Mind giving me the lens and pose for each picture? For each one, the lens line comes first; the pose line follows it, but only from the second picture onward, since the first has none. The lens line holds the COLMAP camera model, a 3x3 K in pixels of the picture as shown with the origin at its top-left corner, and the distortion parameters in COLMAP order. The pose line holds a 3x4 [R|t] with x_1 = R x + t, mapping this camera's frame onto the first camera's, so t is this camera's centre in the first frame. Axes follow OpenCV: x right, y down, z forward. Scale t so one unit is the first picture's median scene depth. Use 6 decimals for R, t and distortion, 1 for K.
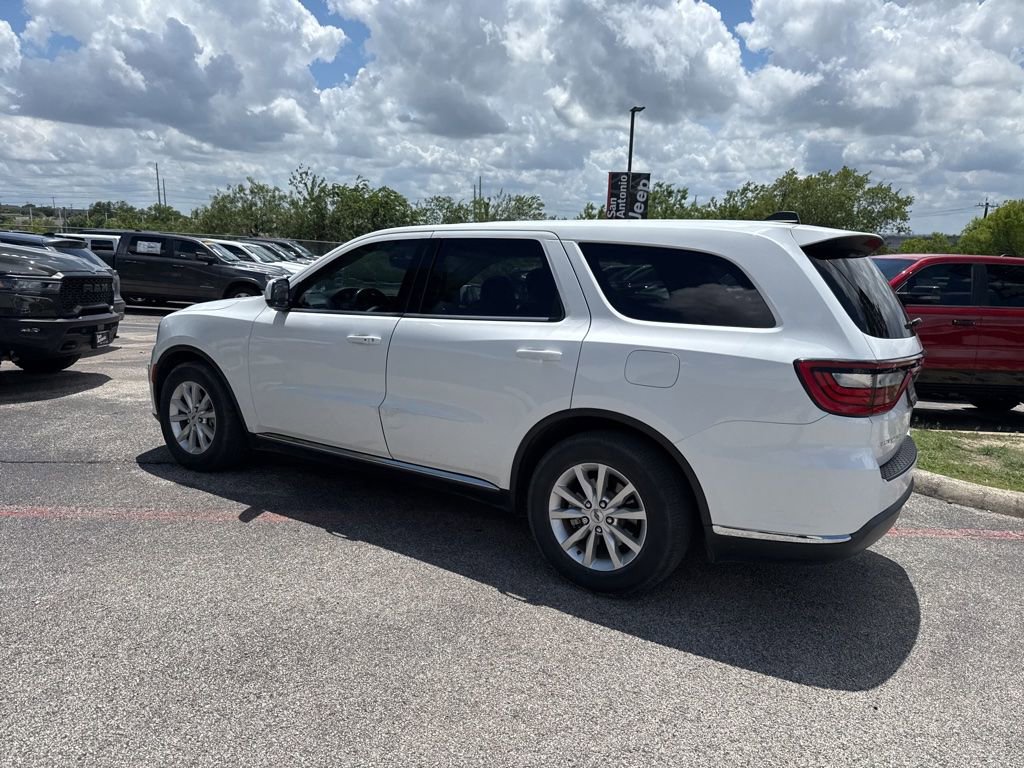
lens RADIAL K [[722.2, 0, 517.8], [0, 722.2, 392.5], [0, 0, 1]] dist [0.026813, -0.033595]
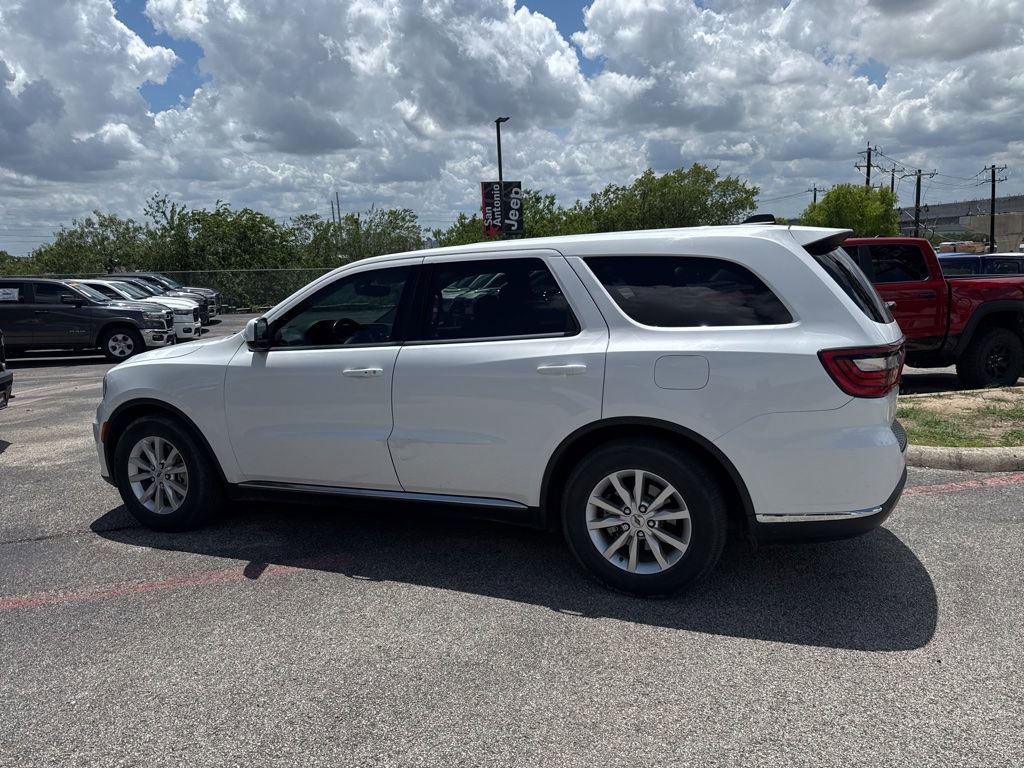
lens RADIAL K [[722.2, 0, 518.1], [0, 722.2, 381.2], [0, 0, 1]] dist [0.026813, -0.033595]
pose [[0.980437, -0.105360, 0.166263, -0.132812], [0.109760, 0.993805, -0.017472, -0.017035], [-0.163392, 0.035379, 0.985927, 0.007202]]
